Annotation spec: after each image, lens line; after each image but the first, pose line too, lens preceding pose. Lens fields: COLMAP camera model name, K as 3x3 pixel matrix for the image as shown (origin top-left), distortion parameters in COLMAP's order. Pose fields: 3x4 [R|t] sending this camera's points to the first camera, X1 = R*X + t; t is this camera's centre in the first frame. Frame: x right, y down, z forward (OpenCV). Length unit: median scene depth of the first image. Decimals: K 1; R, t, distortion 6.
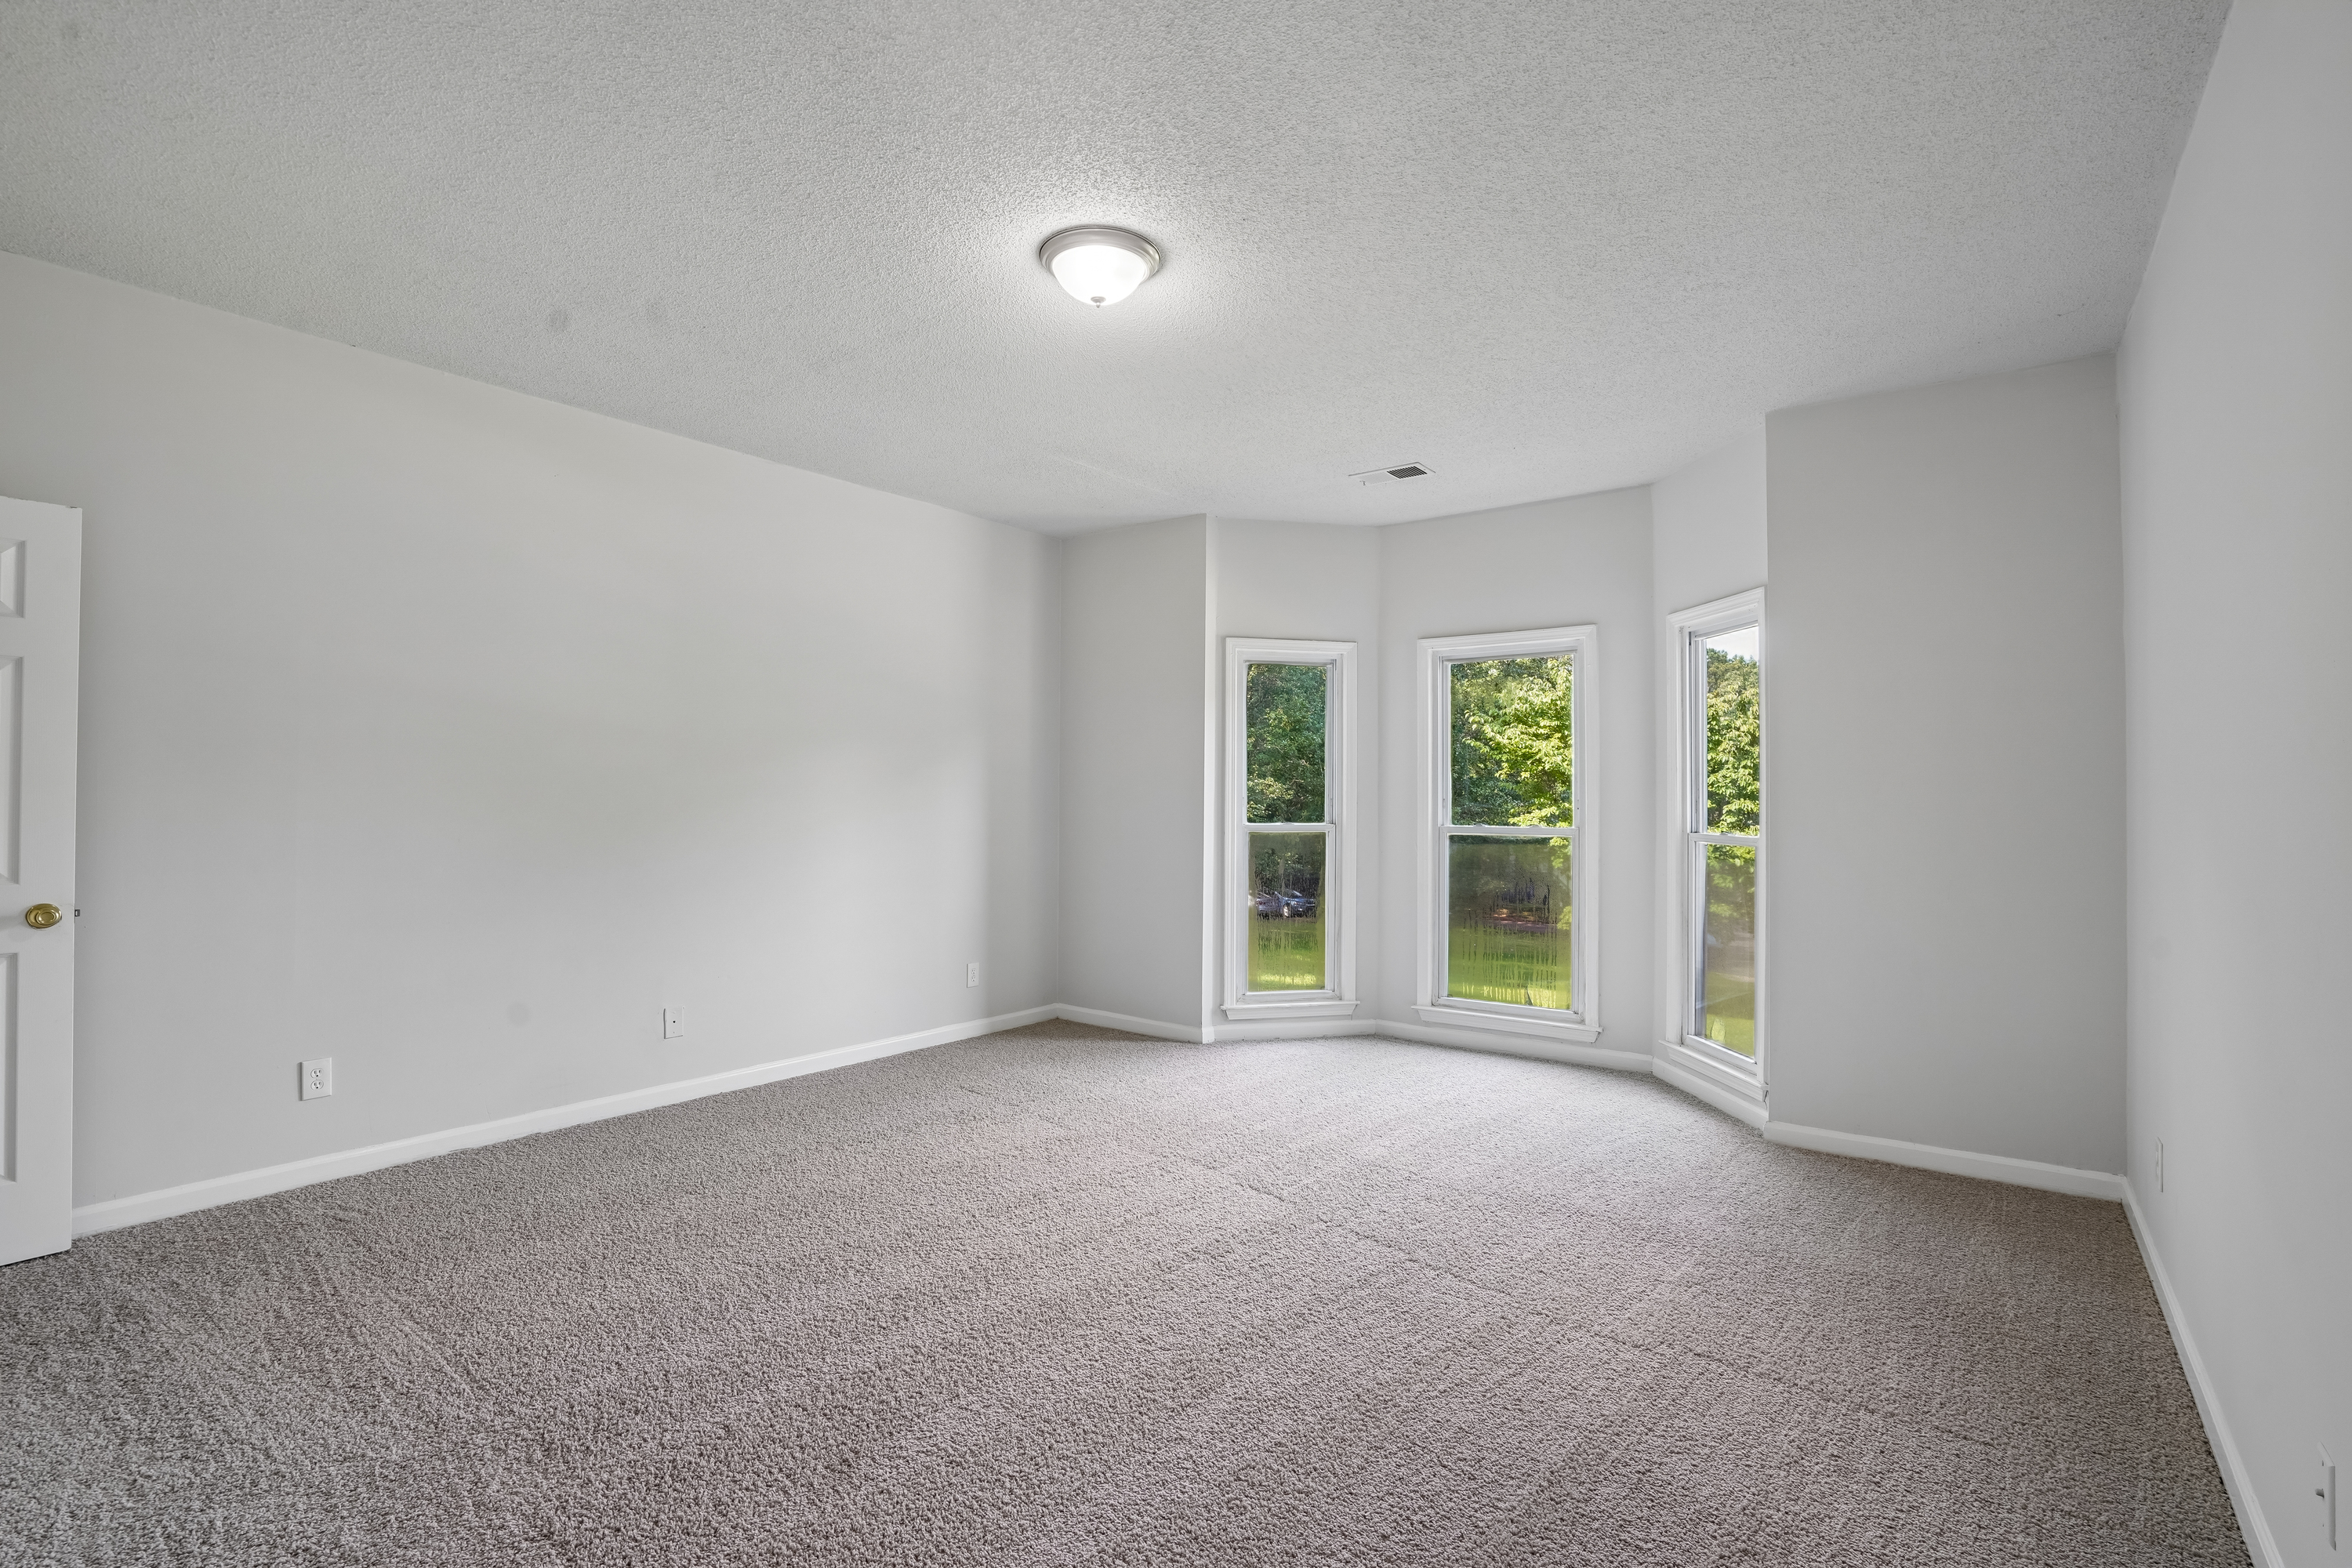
lens RADIAL K [[1082.5, 0, 1164.8], [0, 1082.5, 778.7], [0, 0, 1]] dist [-0.062099, 0.028013]
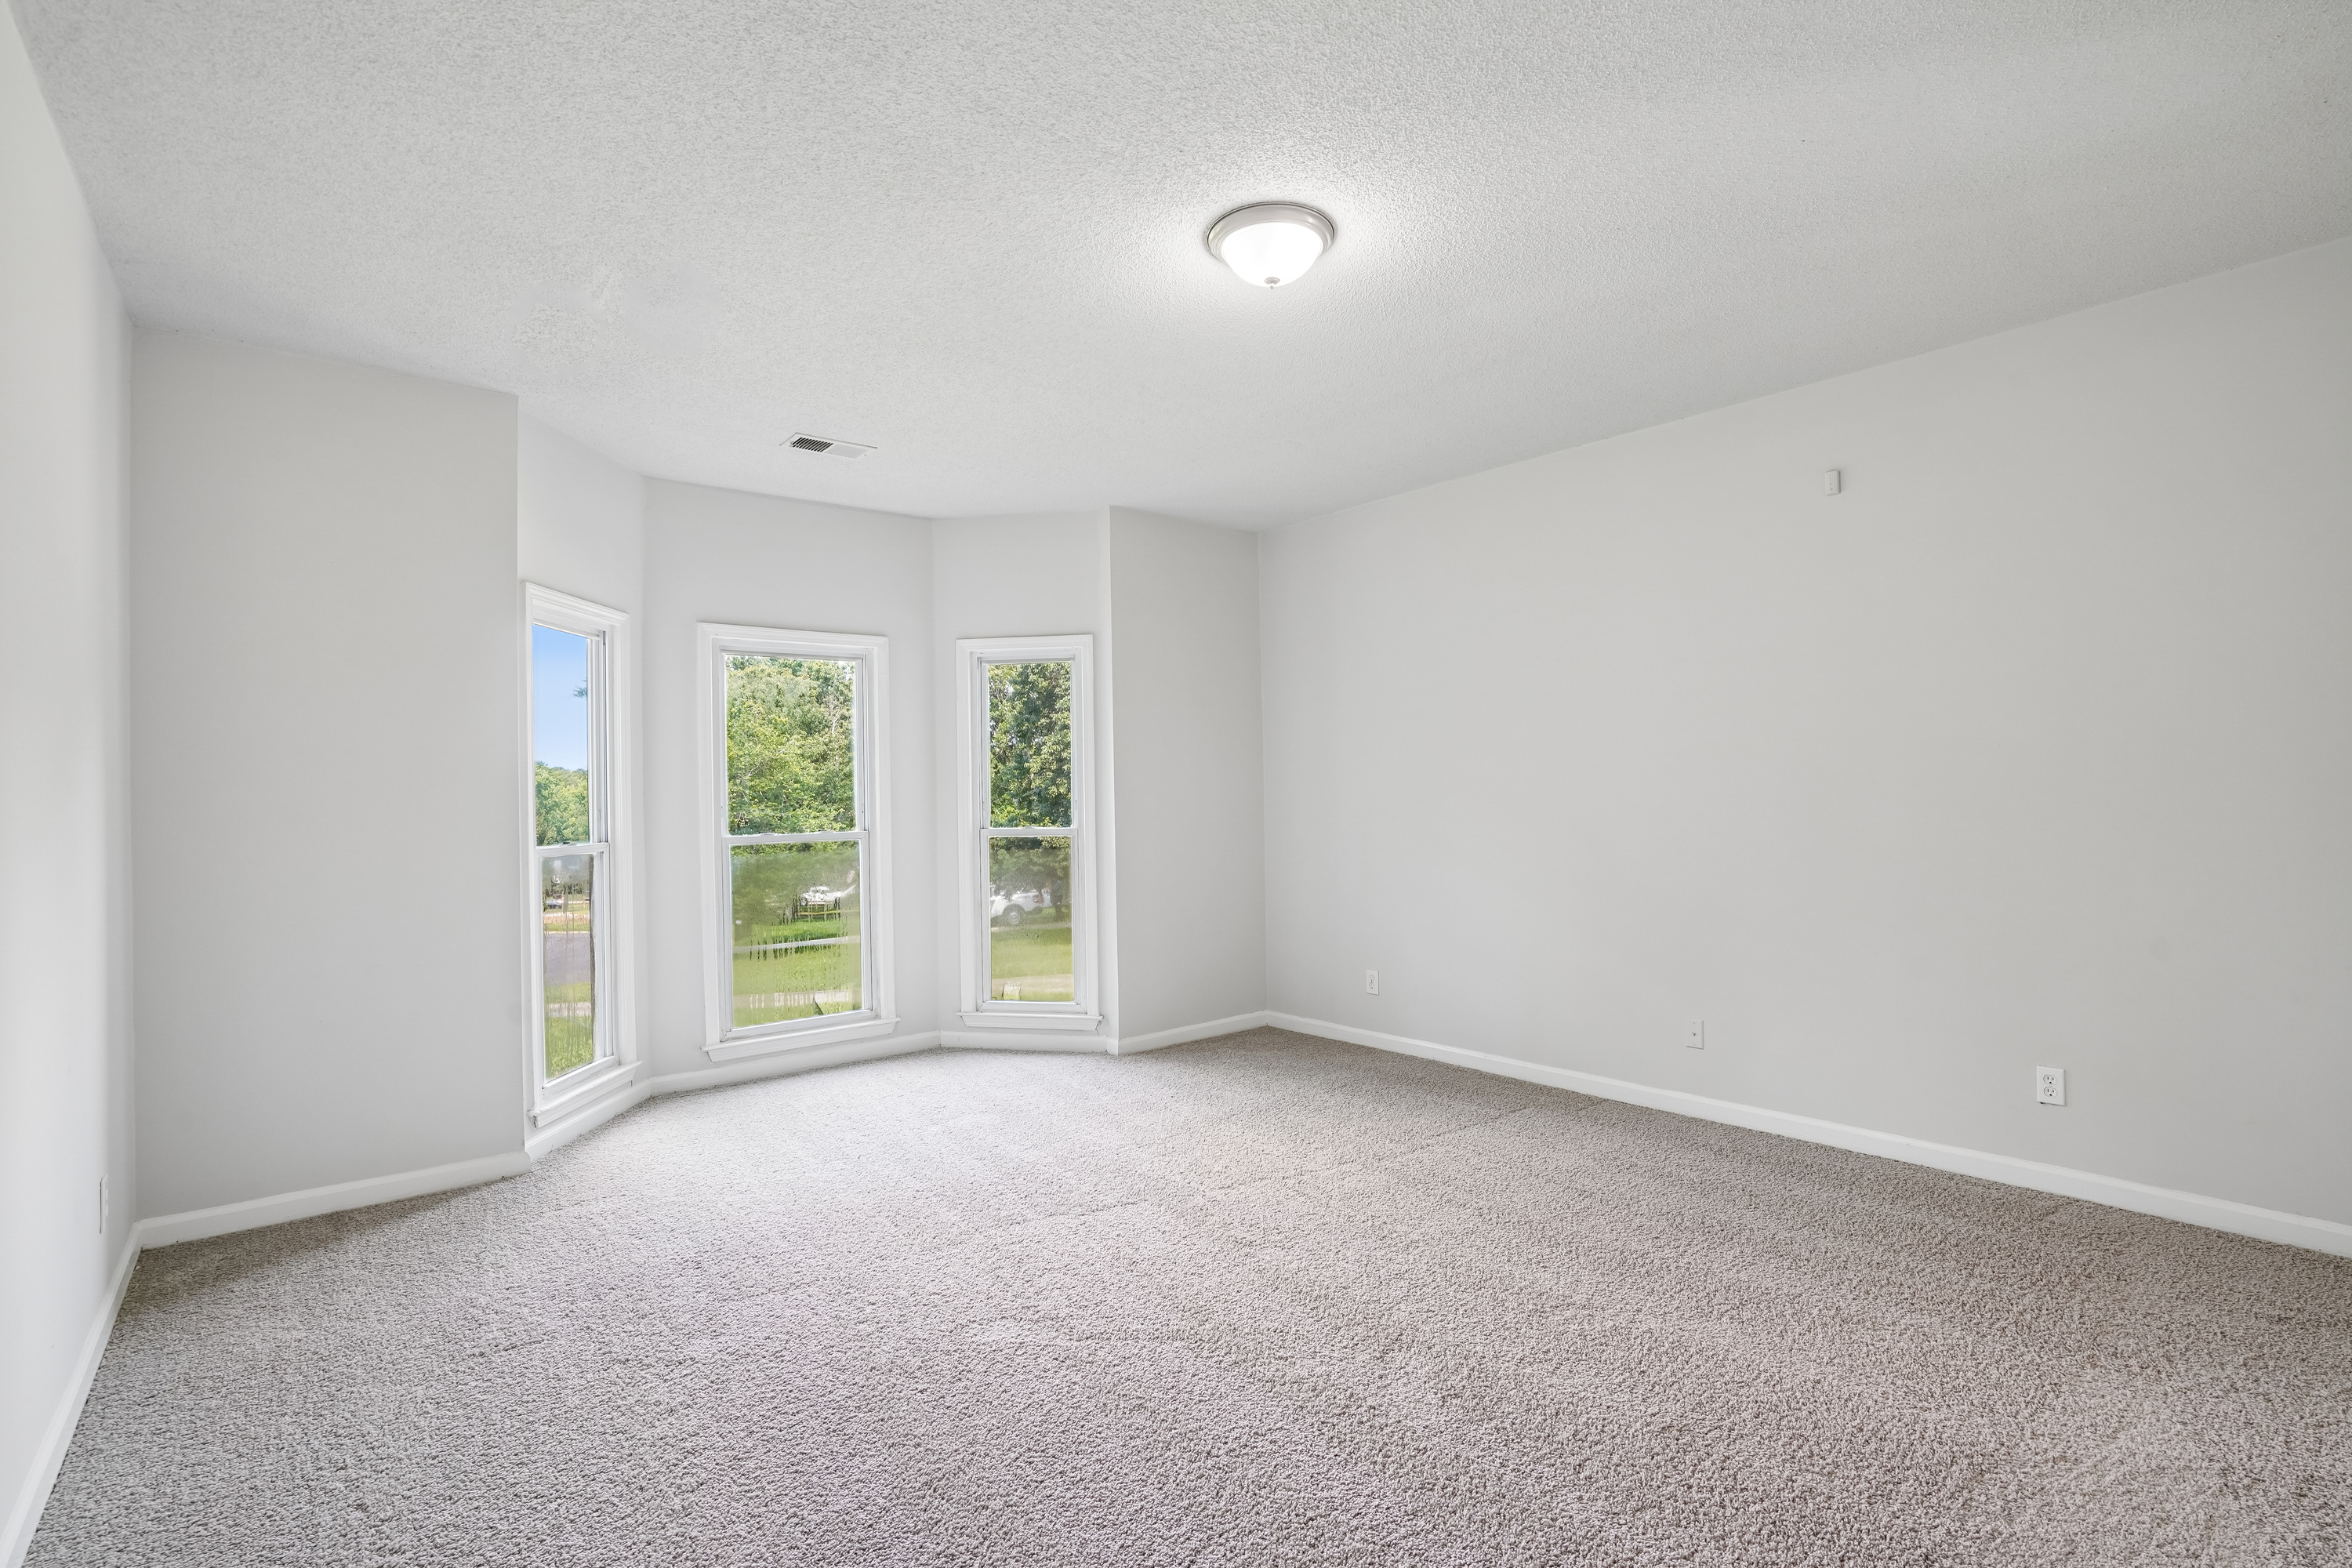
lens RADIAL K [[1082.5, 0, 1164.8], [0, 1082.5, 778.7], [0, 0, 1]] dist [-0.062099, 0.028013]
pose [[0.233637, -0.001252, 0.972323, -0.617024], [0.007219, 0.999974, -0.000447, -0.002044], [-0.972297, 0.007124, 0.233640, 0.529759]]
